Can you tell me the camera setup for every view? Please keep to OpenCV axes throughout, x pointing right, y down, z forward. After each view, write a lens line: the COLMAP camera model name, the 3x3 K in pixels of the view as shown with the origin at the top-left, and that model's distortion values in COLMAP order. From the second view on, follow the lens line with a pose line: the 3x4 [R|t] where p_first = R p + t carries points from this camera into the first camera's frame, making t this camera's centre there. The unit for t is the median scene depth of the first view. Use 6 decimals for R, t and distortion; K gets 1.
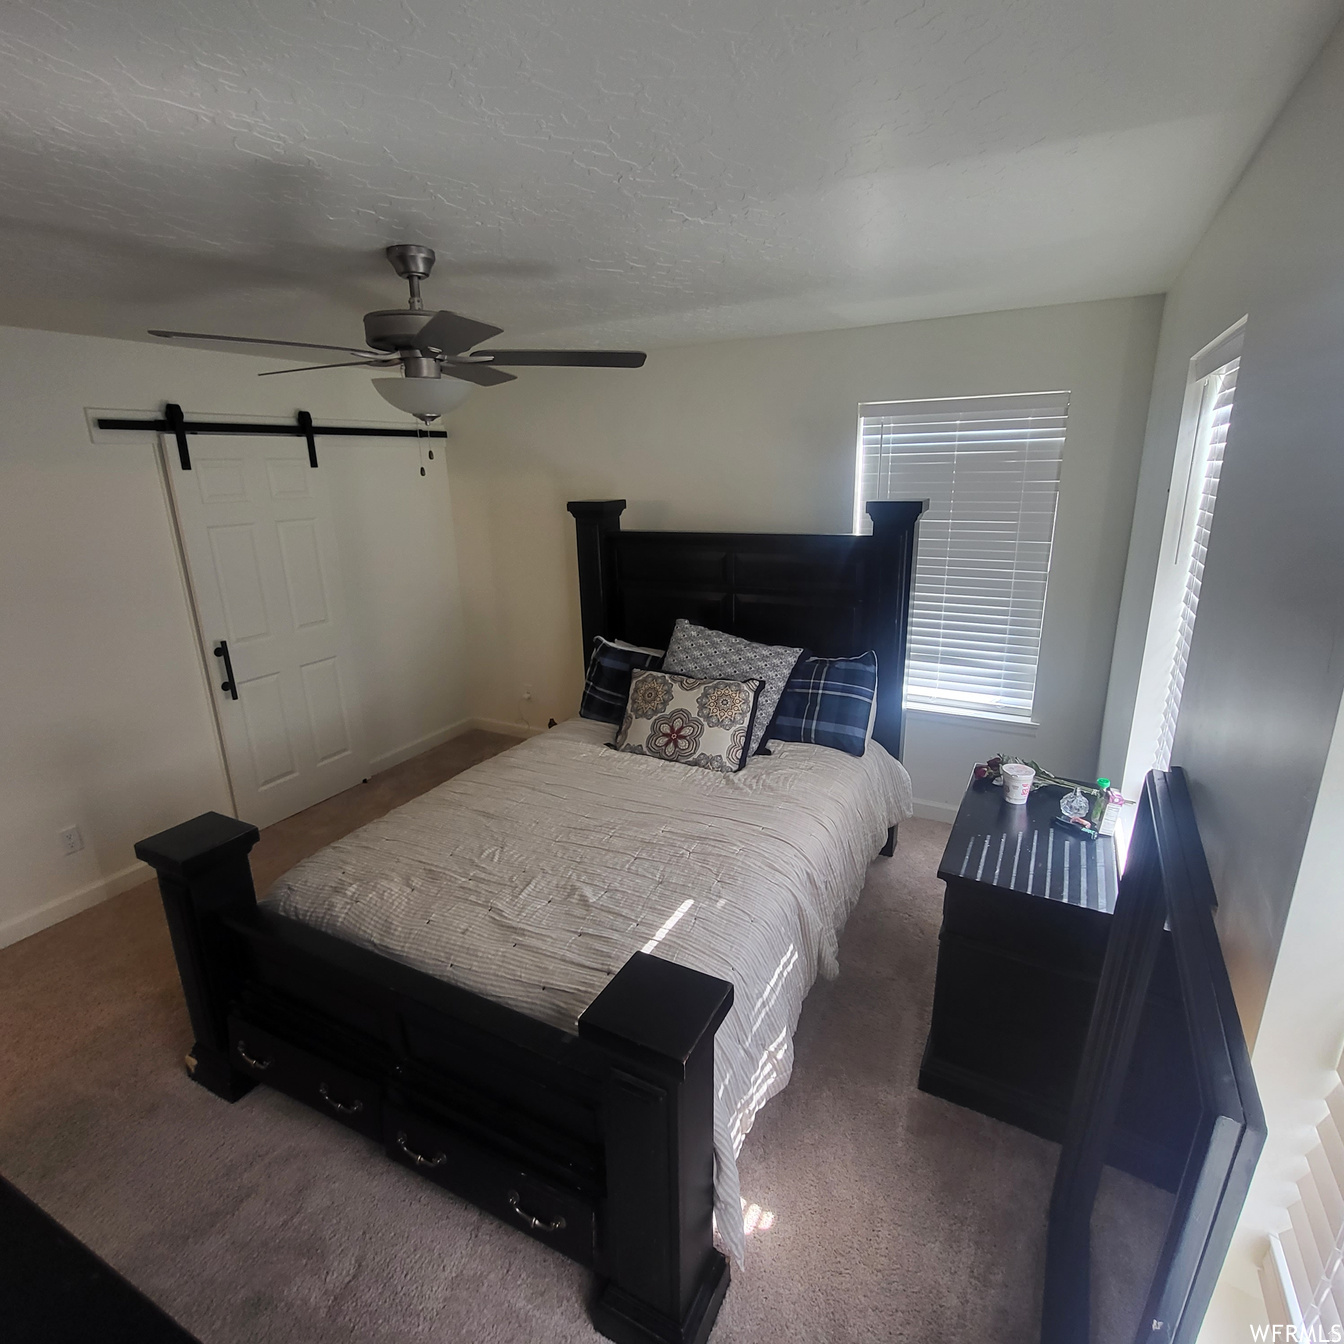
lens RADIAL K [[705.5, 0, 659.5], [0, 705.5, 663.3], [0, 0, 1]] dist [-0.000271, -0.001533]
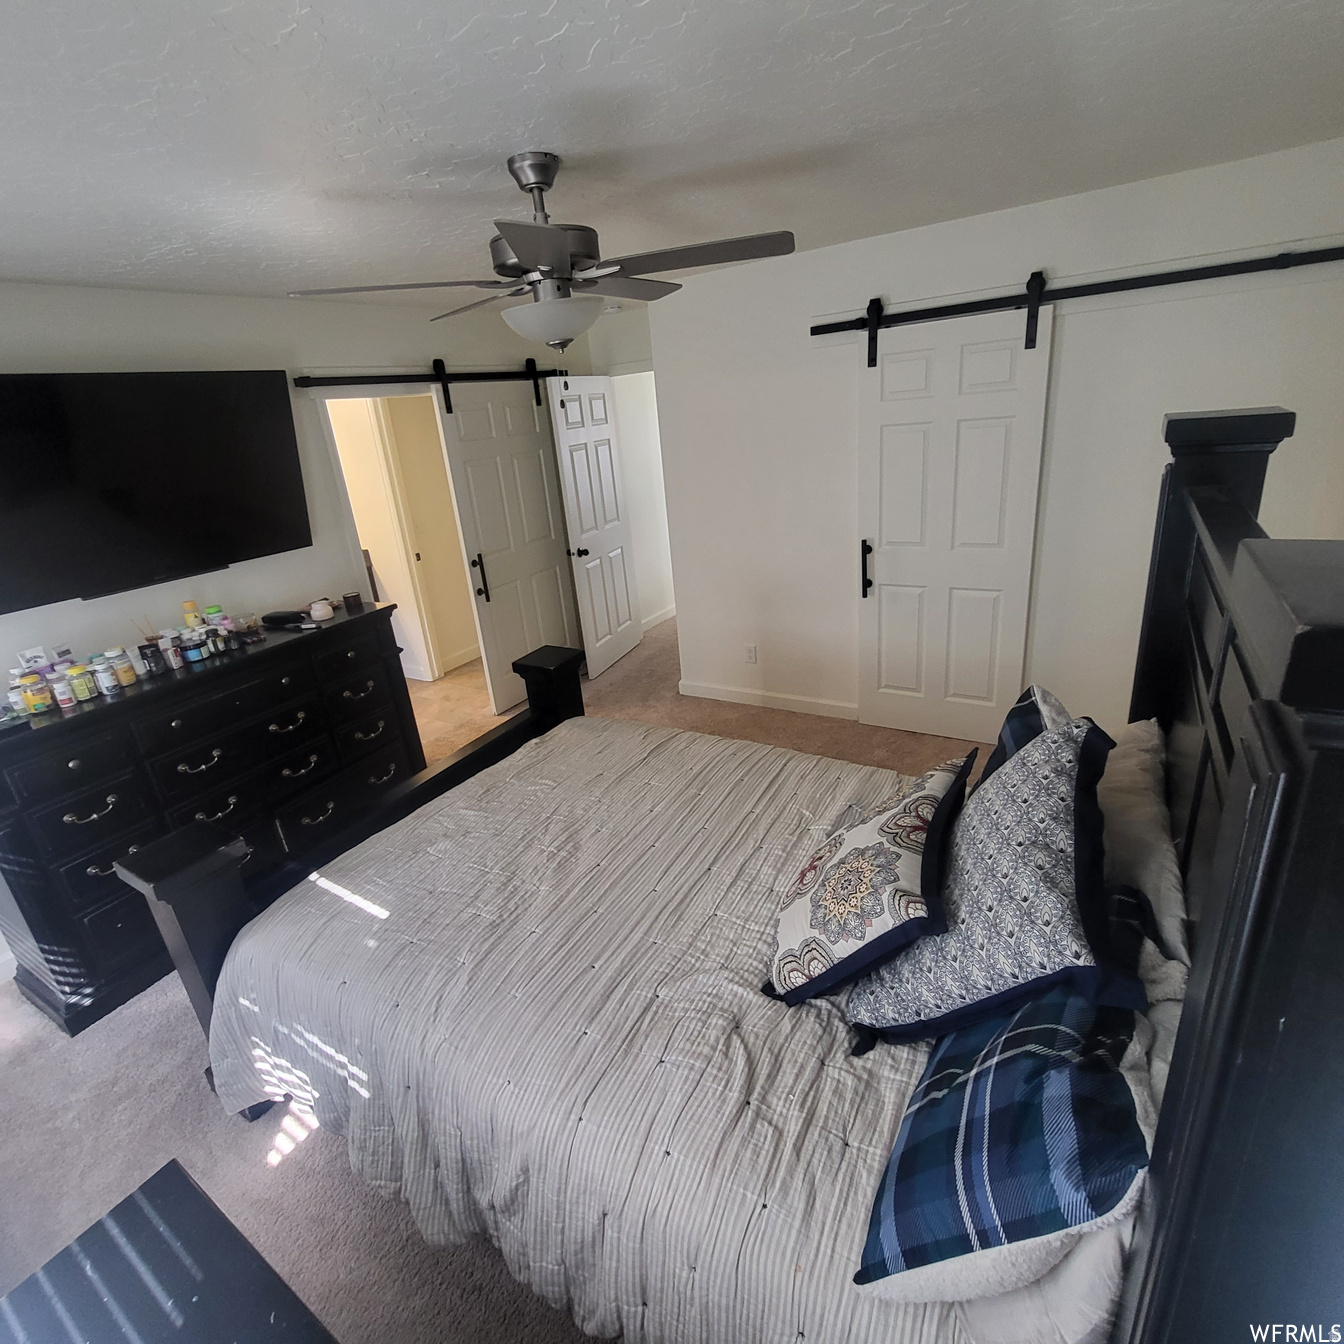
lens RADIAL K [[705.5, 0, 659.5], [0, 705.5, 663.3], [0, 0, 1]] dist [-0.000271, -0.001533]
pose [[-0.082290, 0.382618, -0.920235, 0.470231], [-0.177113, 0.903054, 0.391312, -0.244020], [0.980744, 0.195187, -0.006546, 0.830975]]
